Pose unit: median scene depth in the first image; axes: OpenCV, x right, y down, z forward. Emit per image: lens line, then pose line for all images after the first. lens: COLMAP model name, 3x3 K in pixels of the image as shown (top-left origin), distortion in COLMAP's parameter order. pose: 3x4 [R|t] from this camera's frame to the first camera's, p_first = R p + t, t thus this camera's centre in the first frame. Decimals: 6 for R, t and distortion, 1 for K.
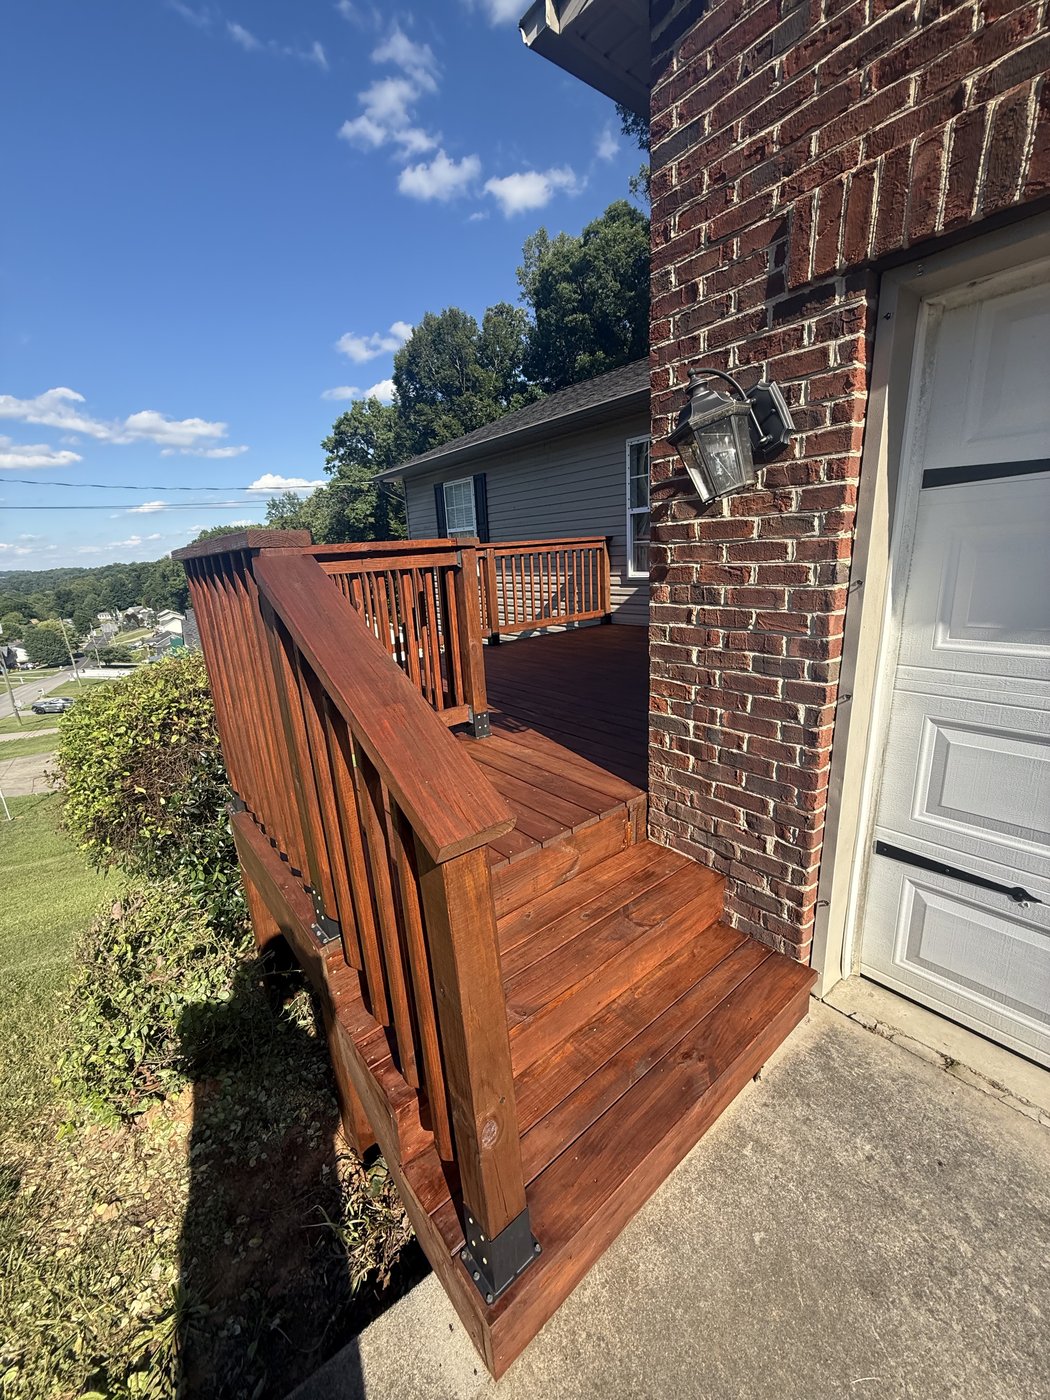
lens RADIAL K [[556.9, 0, 521.9], [0, 556.9, 698.0], [0, 0, 1]] dist [-0.001581, 0.000628]
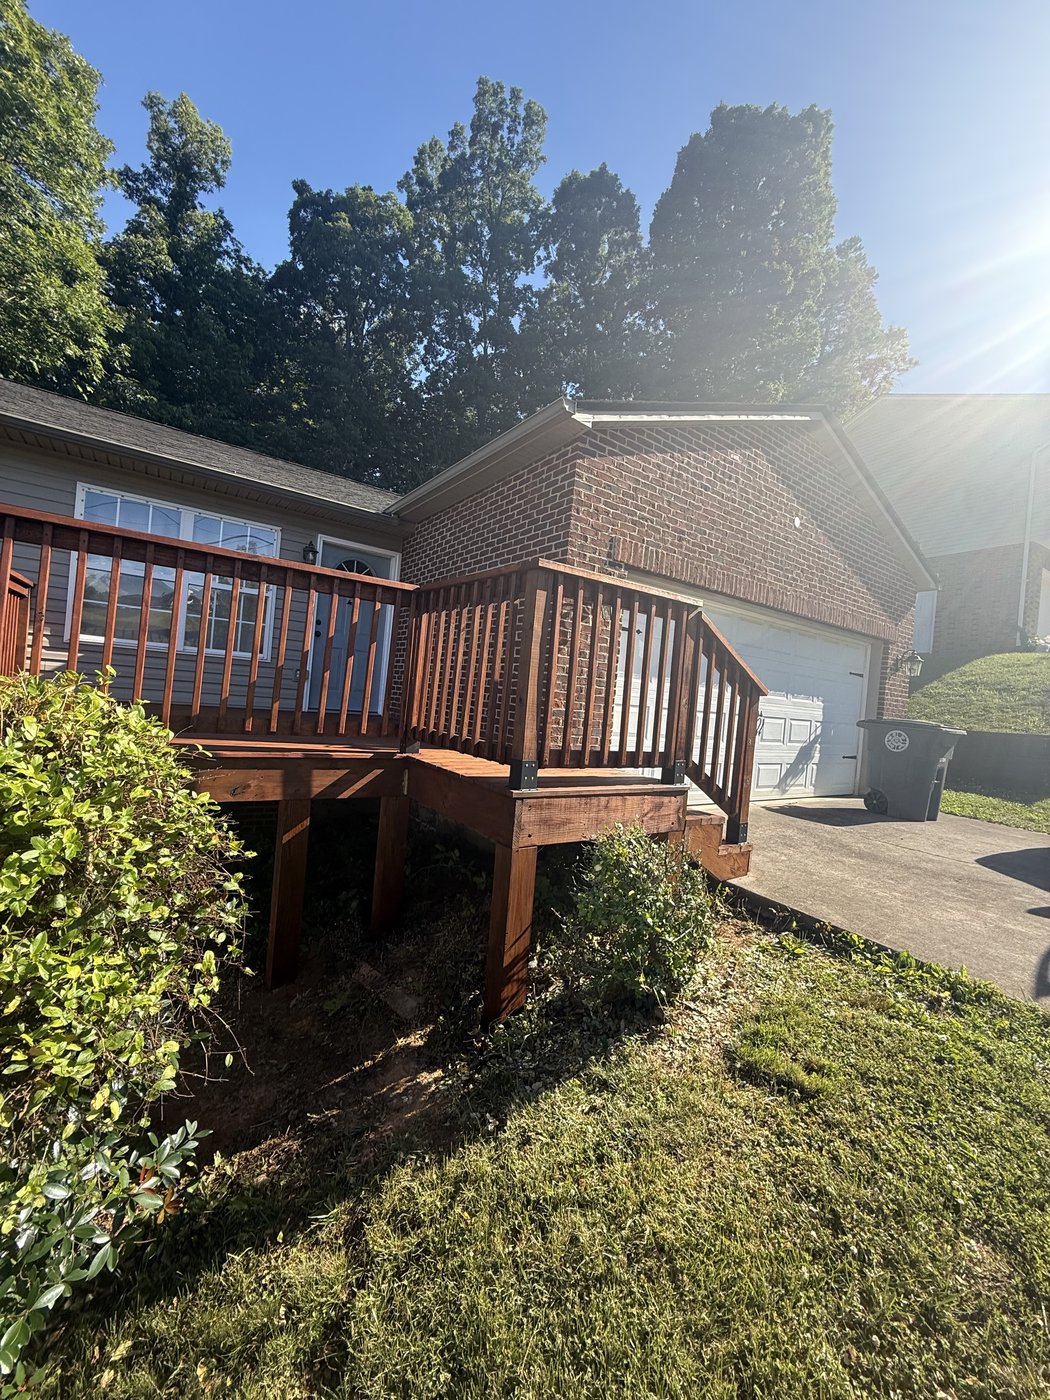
lens RADIAL K [[556.9, 0, 521.2], [0, 556.9, 699.0], [0, 0, 1]] dist [-0.001581, 0.000628]
pose [[0.059211, 0.056731, 0.996632, -2.194736], [0.169414, 0.983330, -0.066039, 0.127607], [-0.983765, 0.172754, 0.048613, 1.256566]]
